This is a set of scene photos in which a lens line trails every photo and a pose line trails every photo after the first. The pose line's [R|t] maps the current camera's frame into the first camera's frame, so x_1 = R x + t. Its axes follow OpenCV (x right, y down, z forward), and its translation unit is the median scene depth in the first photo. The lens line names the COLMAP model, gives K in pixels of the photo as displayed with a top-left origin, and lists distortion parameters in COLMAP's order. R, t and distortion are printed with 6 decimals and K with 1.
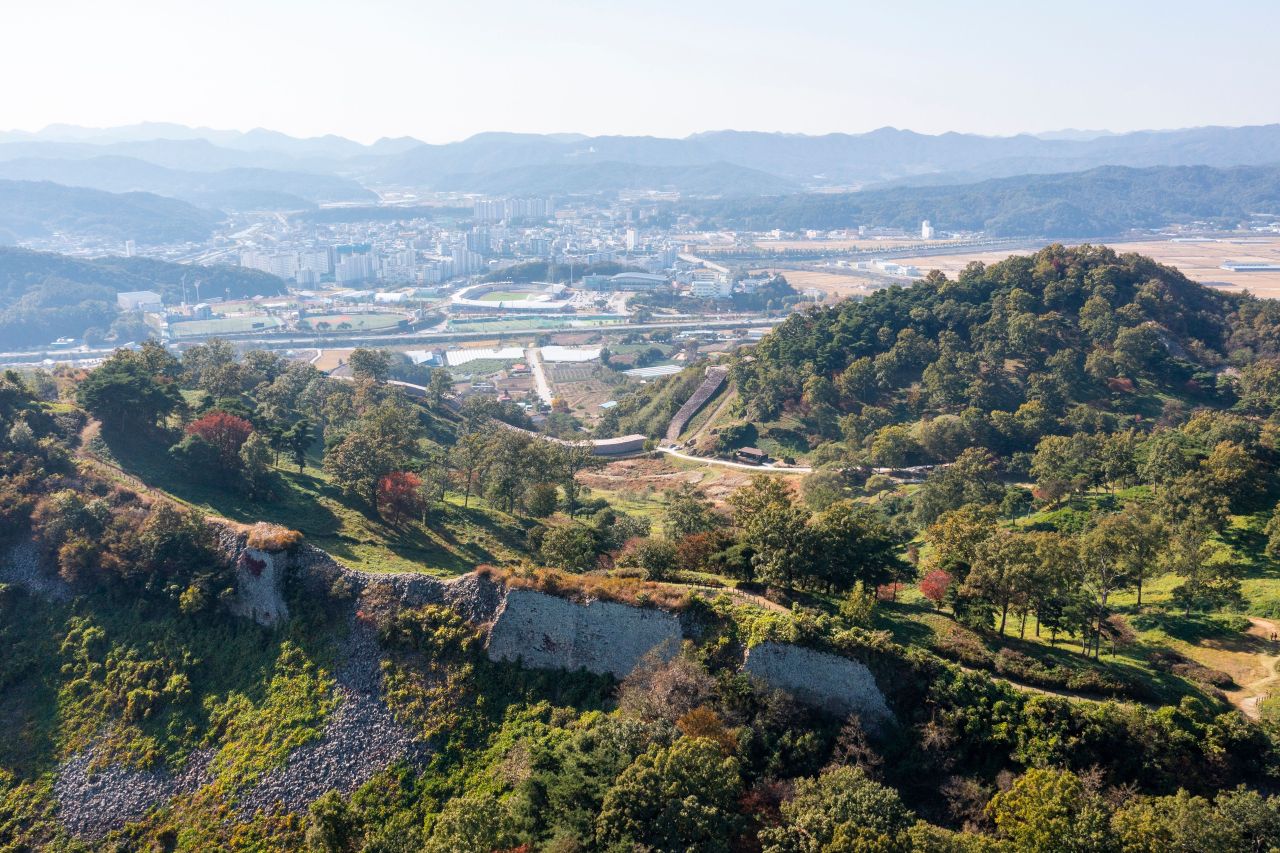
lens RADIAL K [[1088.1, 0, 640.0], [0, 1088.1, 426.5], [0, 0, 1]] dist [-0.009068, 0.011463]
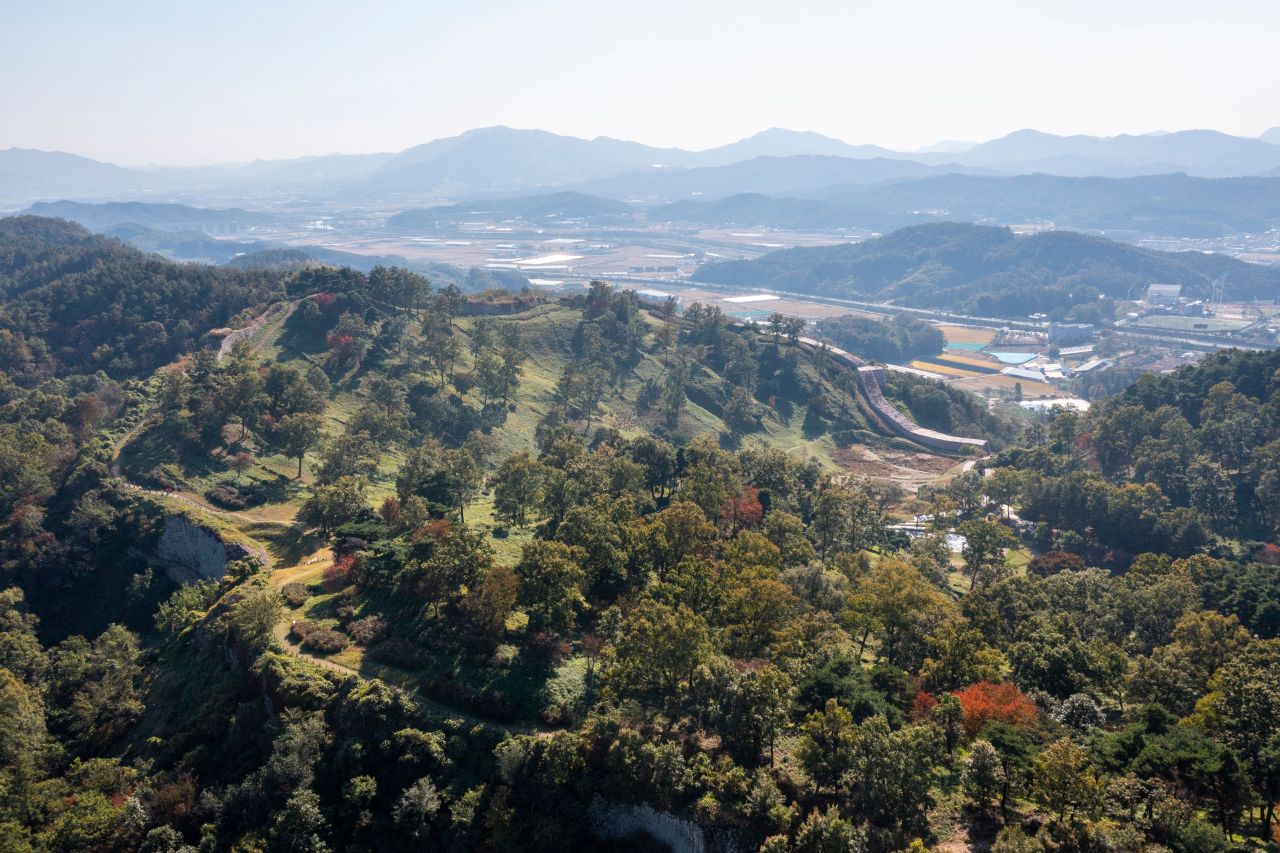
lens RADIAL K [[1043.5, 0, 640.0], [0, 1043.5, 426.5], [0, 0, 1]] dist [-0.006020, 0.006538]
pose [[0.389335, 0.222652, -0.893781, 0.340055], [-0.210978, 0.966104, 0.148766, -0.038199], [0.896608, 0.130649, 0.423113, 0.139461]]
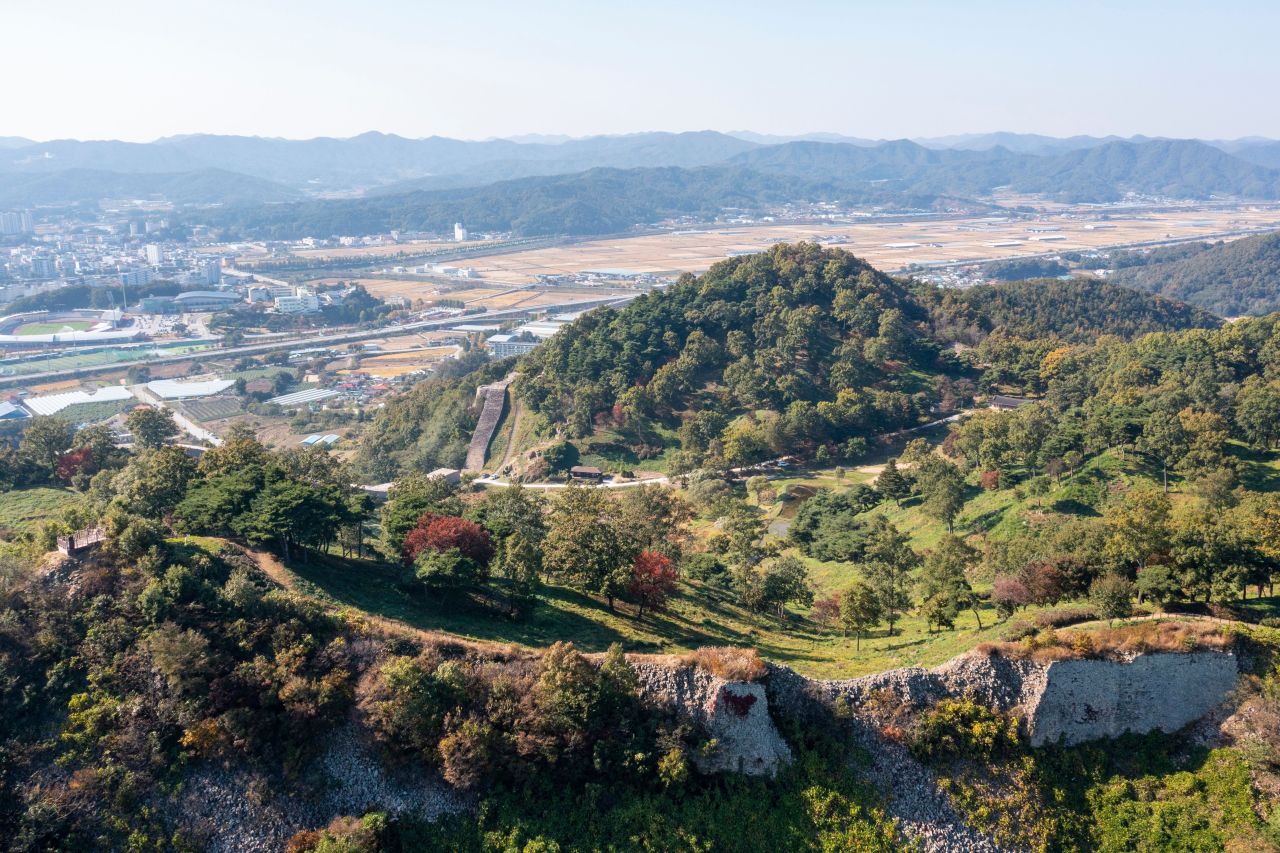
lens RADIAL K [[1071.4, 0, 640.0], [0, 1071.4, 426.5], [0, 0, 1]] dist [-0.012696, 0.017536]
pose [[0.891519, -0.115588, 0.437988, -0.113630], [0.115381, 0.992949, 0.027189, -0.015300], [-0.438043, 0.026296, 0.898569, 0.052011]]
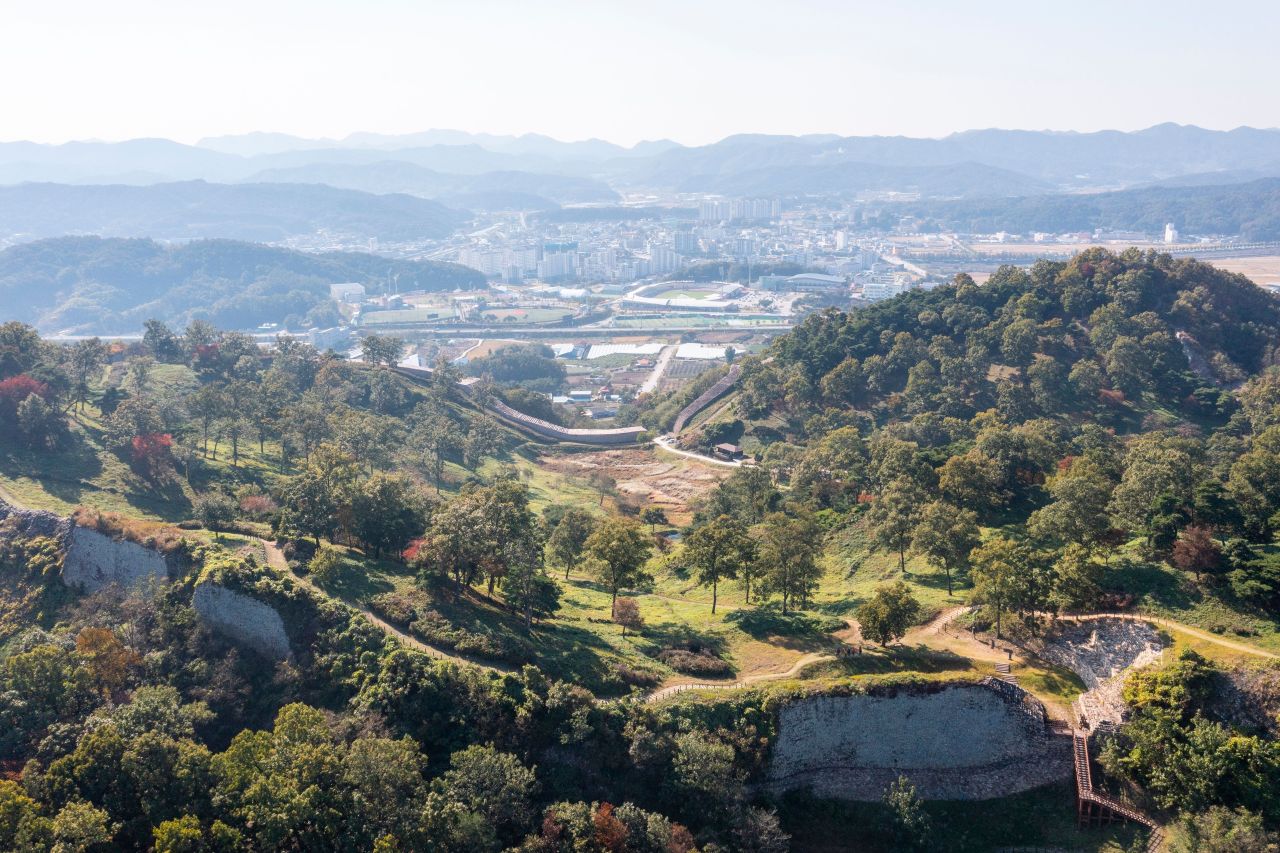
lens RADIAL K [[1080.0, 0, 640.0], [0, 1080.0, 426.5], [0, 0, 1]] dist [-0.008042, 0.010406]
pose [[0.971220, 0.048933, -0.233103, 0.109638], [-0.048813, 0.998788, 0.006287, 0.000381], [0.233128, 0.005272, 0.972432, -0.000966]]
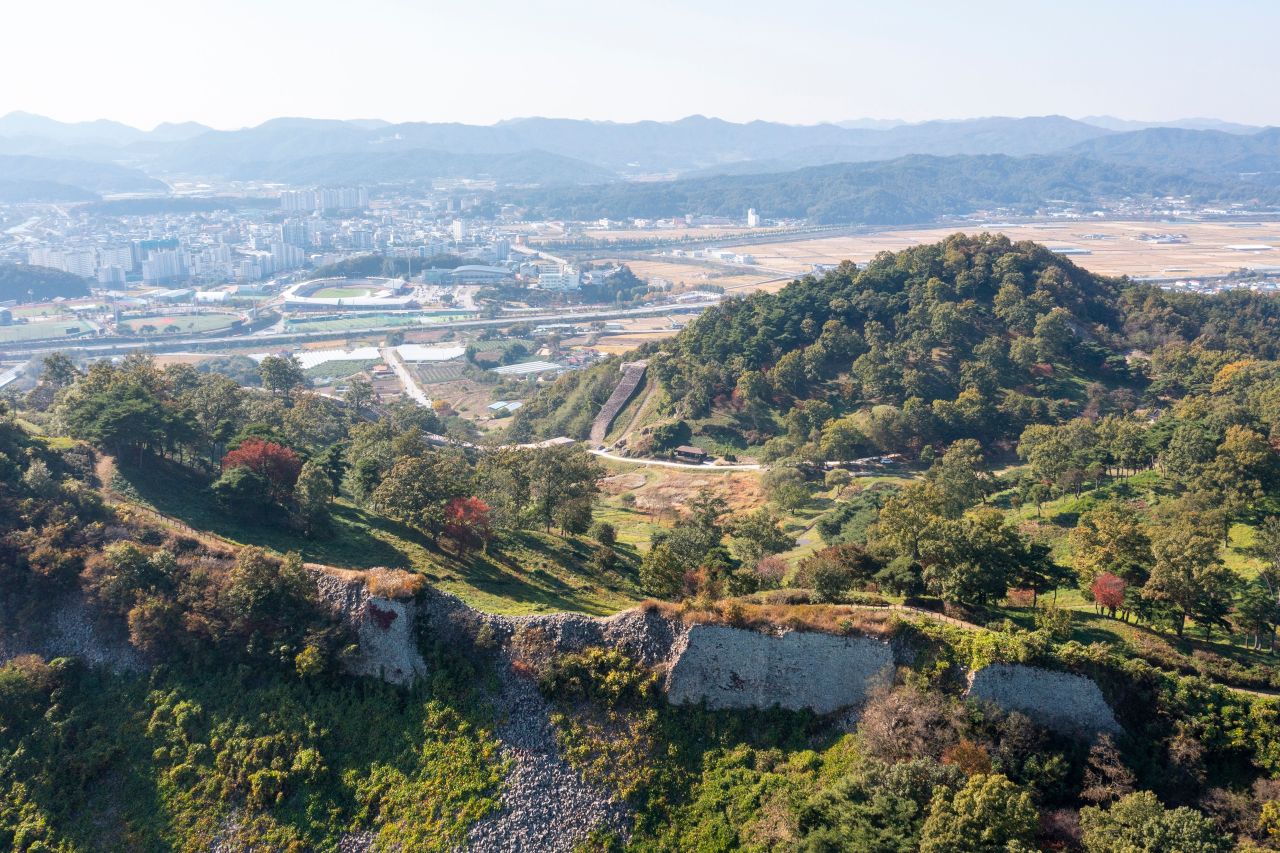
lens RADIAL K [[1108.4, 0, 640.0], [0, 1108.4, 426.5], [0, 0, 1]] dist [-0.011213, 0.014720]
pose [[0.984921, -0.039732, 0.168382, -0.045632], [0.038661, 0.999206, 0.009637, -0.004049], [-0.168631, -0.002982, 0.985675, 0.013224]]
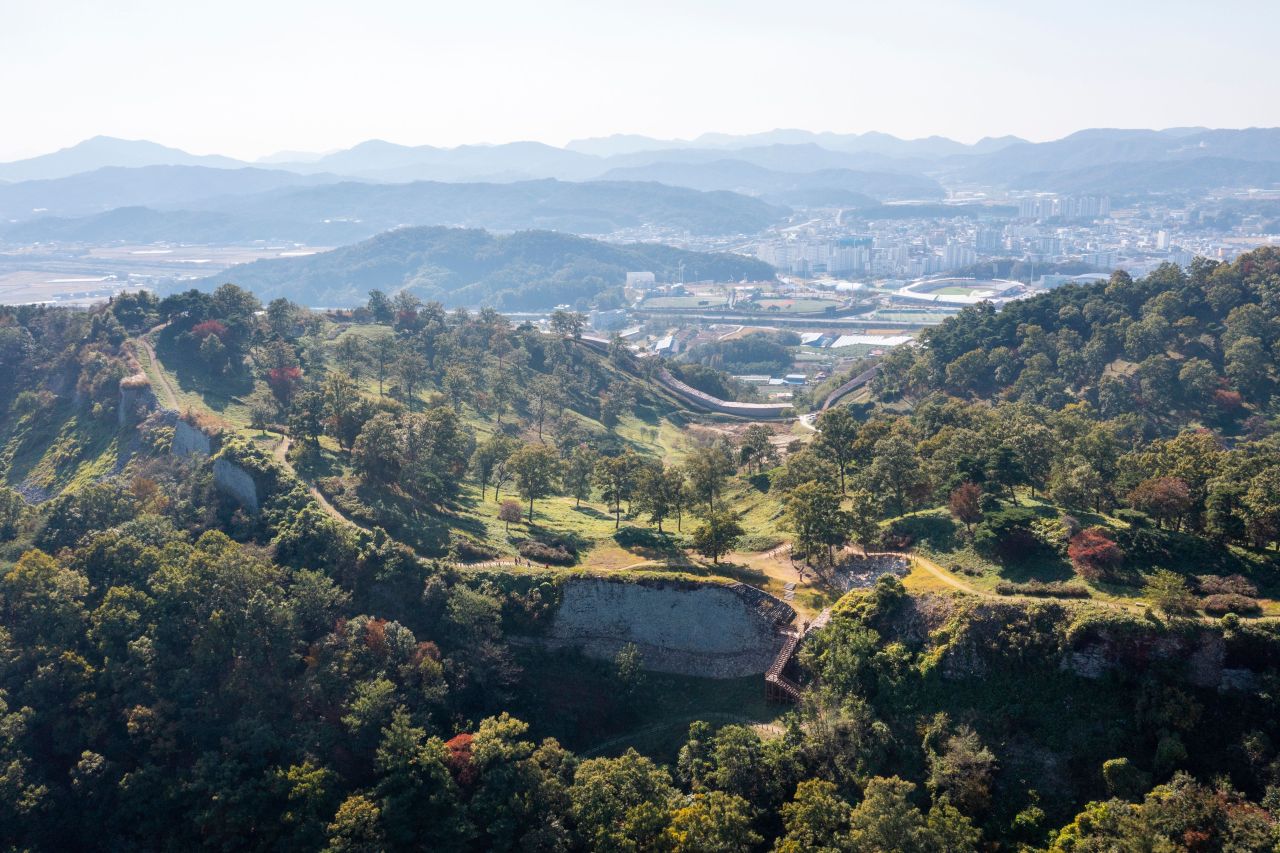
lens RADIAL K [[1043.5, 0, 640.0], [0, 1043.5, 426.5], [0, 0, 1]] dist [-0.006020, 0.006538]
pose [[0.848091, 0.115697, -0.517065, 0.198603], [-0.110613, 0.993027, 0.040771, 0.001878], [0.518176, 0.022617, 0.854975, -0.005153]]
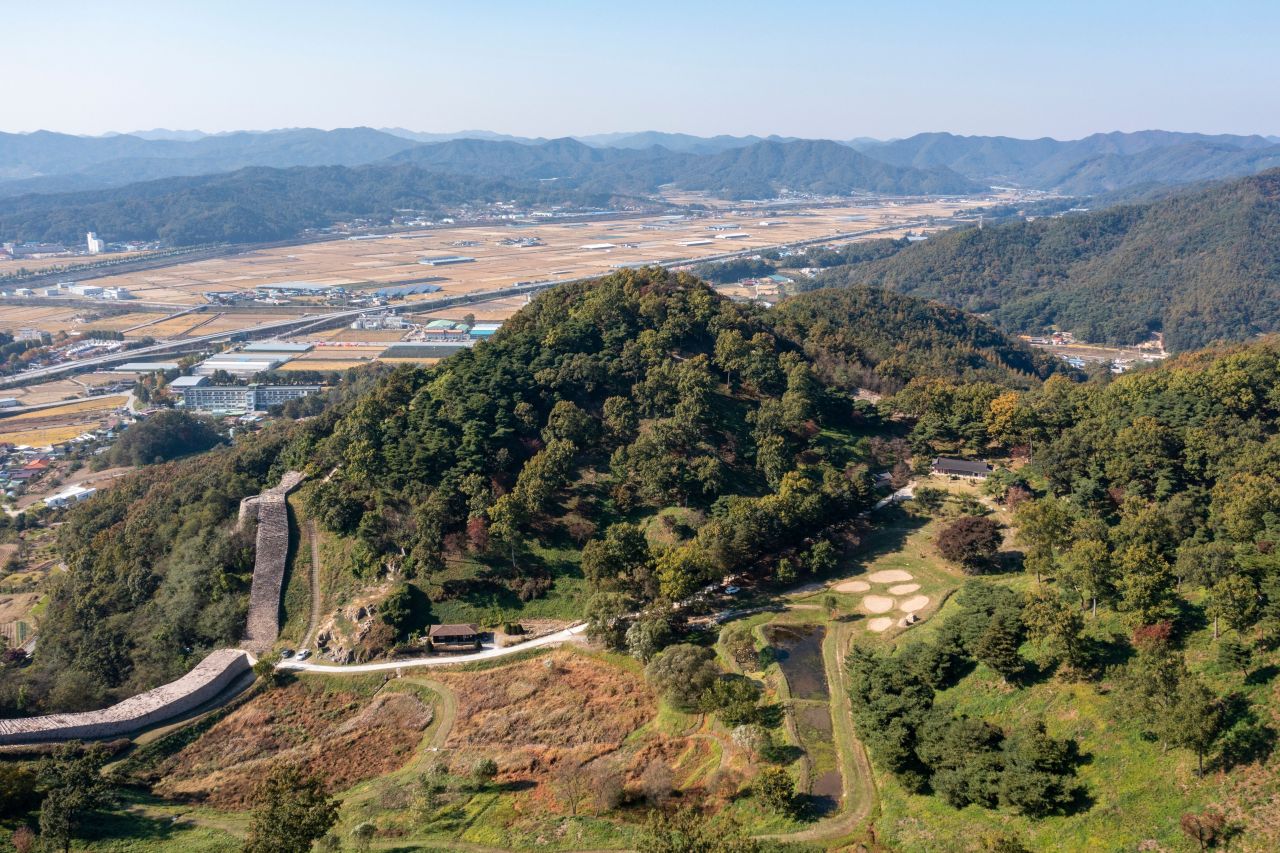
lens RADIAL K [[1071.4, 0, 640.0], [0, 1071.4, 426.5], [0, 0, 1]] dist [-0.012696, 0.017536]
pose [[0.706956, -0.176832, 0.684795, -0.098538], [0.174154, 0.981951, 0.073775, -0.052550], [-0.685481, 0.067104, 0.724992, 0.193909]]
